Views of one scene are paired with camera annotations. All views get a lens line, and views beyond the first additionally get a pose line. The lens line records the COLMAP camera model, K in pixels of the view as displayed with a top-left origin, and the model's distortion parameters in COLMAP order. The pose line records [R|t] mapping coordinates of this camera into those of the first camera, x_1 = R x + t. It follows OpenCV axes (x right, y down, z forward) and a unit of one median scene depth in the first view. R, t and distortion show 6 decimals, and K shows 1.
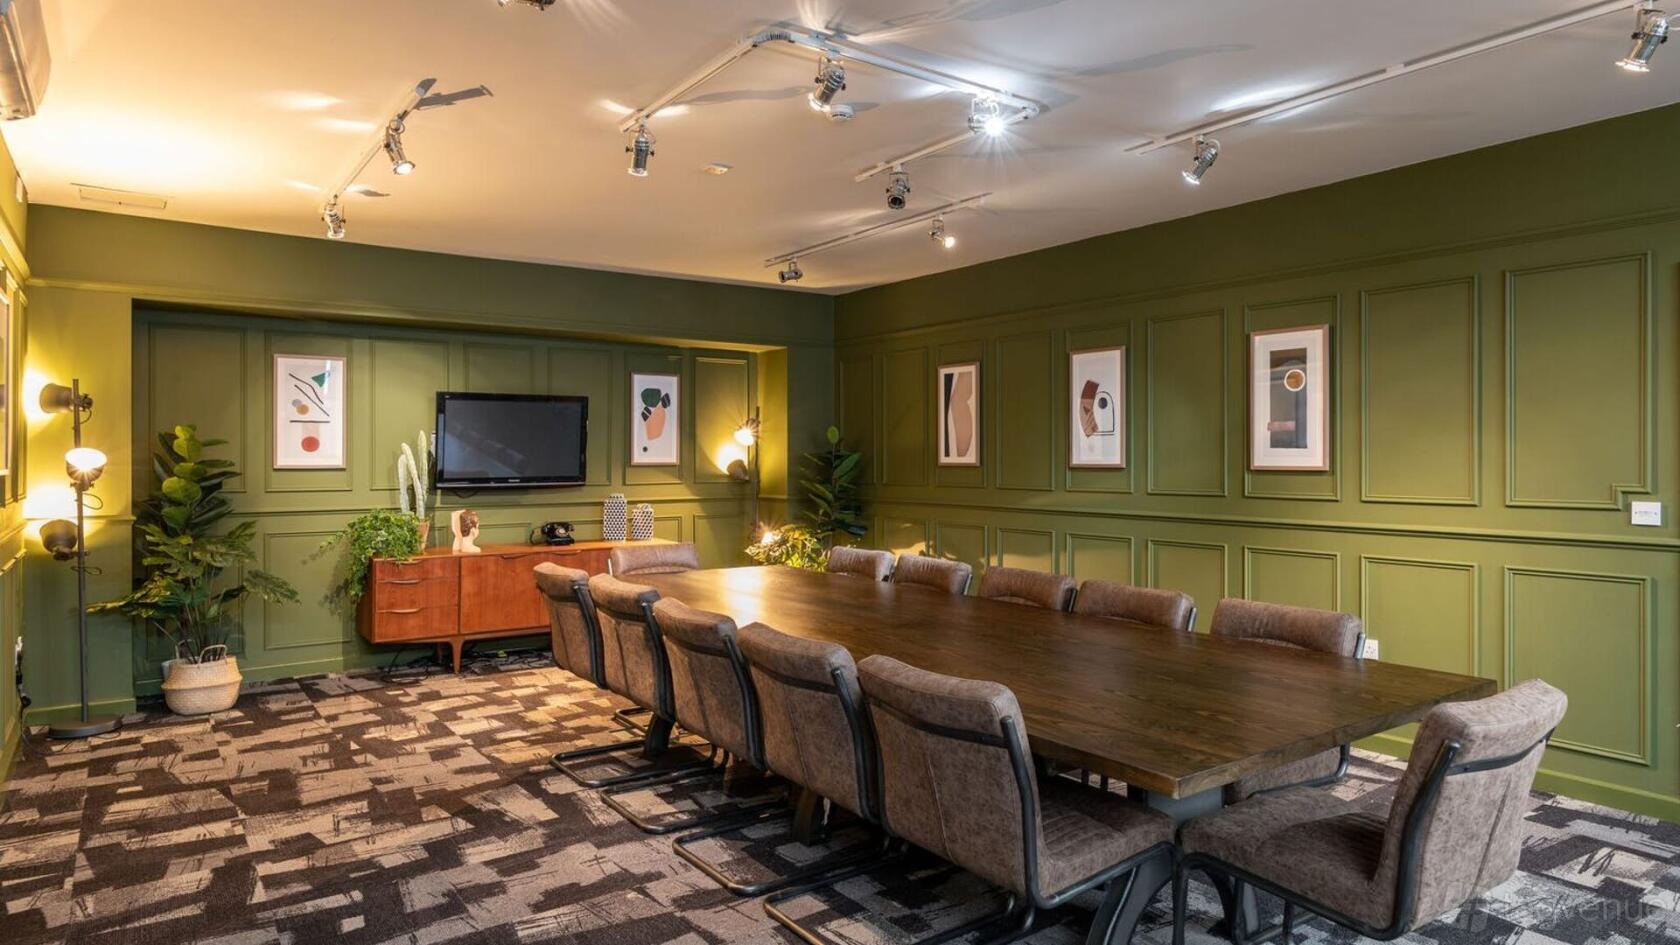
lens RADIAL K [[976.7, 0, 863.0], [0, 976.7, 463.0], [0, 0, 1]] dist [-0.003573, 0.000154]
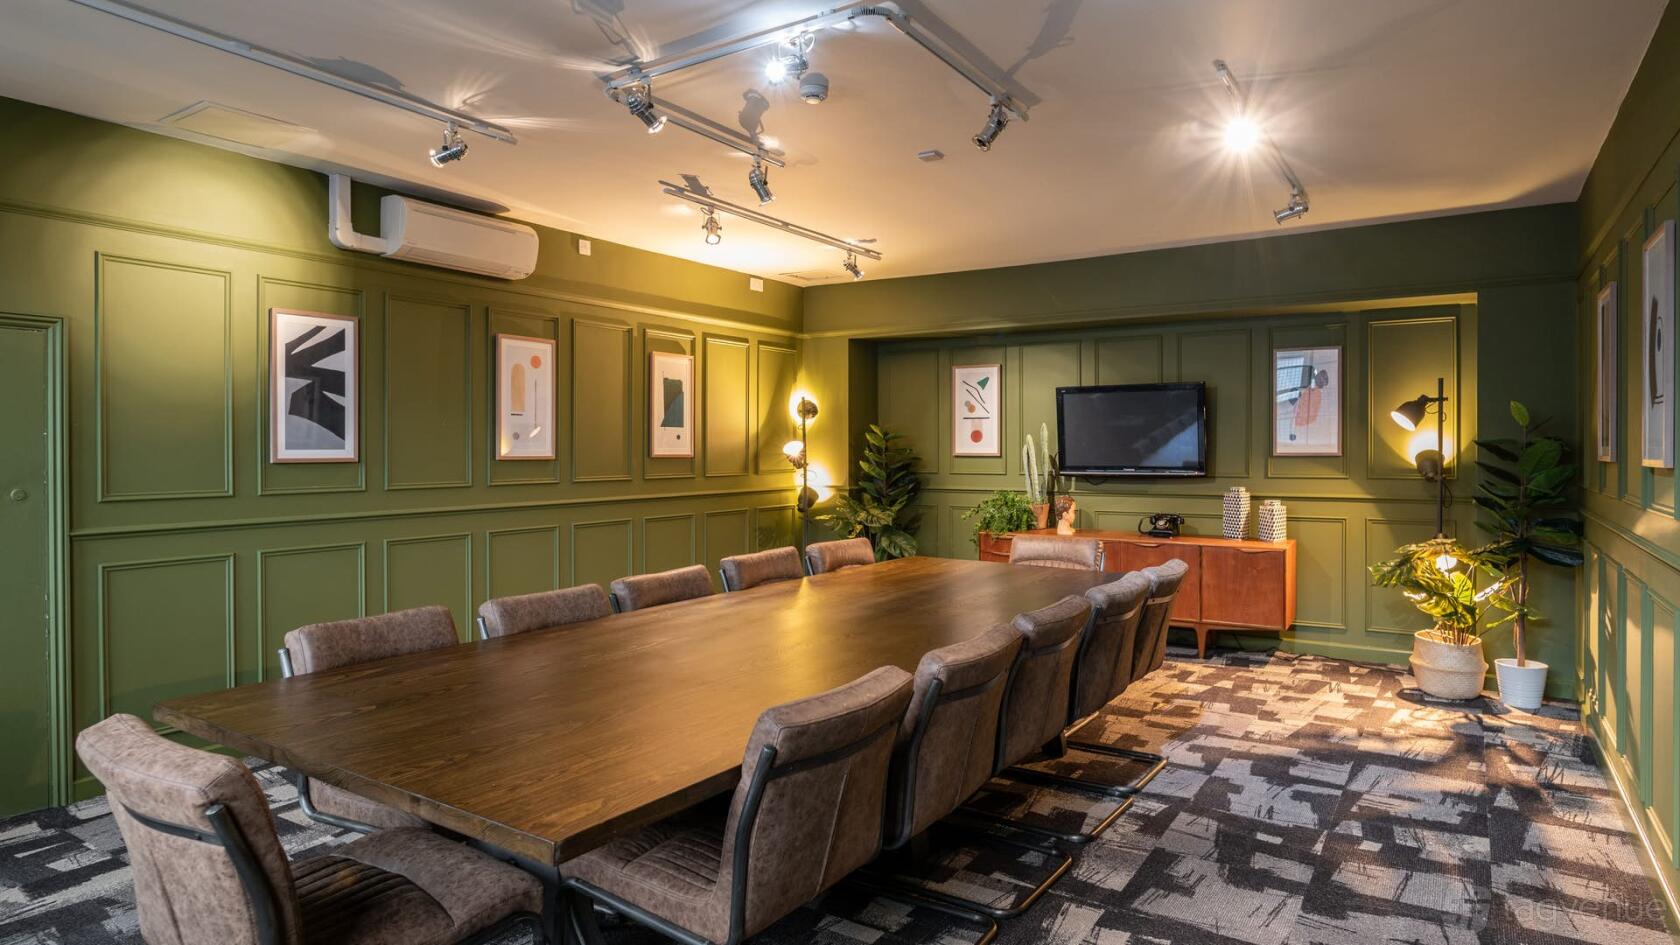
lens RADIAL K [[976.7, 0, 863.0], [0, 976.7, 463.0], [0, 0, 1]] dist [-0.003573, 0.000154]
pose [[0.366096, 0.015227, -0.930453, 0.516002], [-0.003758, 0.999882, 0.014885, -0.003155], [0.930570, -0.001952, 0.366110, 0.391749]]
